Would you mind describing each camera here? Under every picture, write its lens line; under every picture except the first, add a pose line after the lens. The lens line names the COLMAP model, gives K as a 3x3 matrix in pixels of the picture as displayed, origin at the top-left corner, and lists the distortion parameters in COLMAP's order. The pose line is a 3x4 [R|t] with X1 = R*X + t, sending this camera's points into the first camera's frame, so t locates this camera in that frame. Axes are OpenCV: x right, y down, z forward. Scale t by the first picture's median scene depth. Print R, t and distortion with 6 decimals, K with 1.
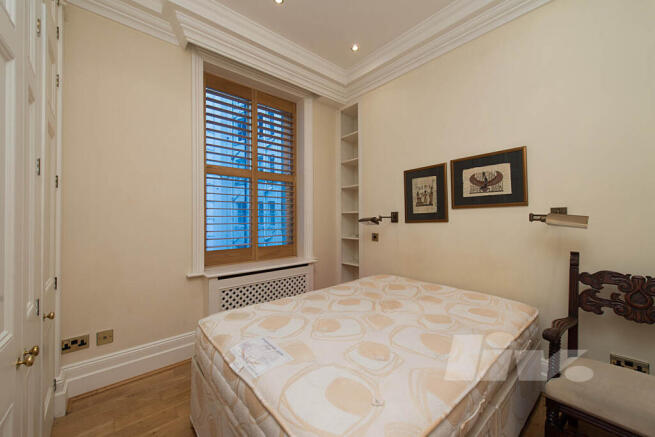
lens RADIAL K [[253.6, 0, 325.8], [0, 253.6, 219.2], [0, 0, 1]] dist [0.002230, -0.001666]
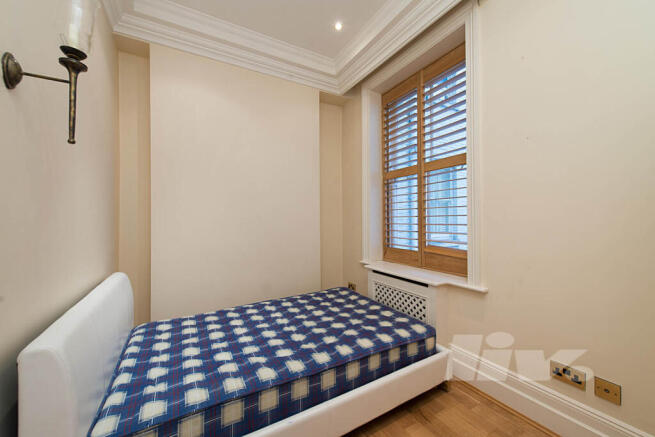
lens RADIAL K [[253.6, 0, 330.6], [0, 253.6, 220.4], [0, 0, 1]] dist [0.002230, -0.001666]
pose [[-0.184767, 0.003297, -0.982777, 0.829346], [0.006728, 0.999975, 0.002090, -0.000966], [0.982759, -0.006226, -0.184784, 1.100464]]
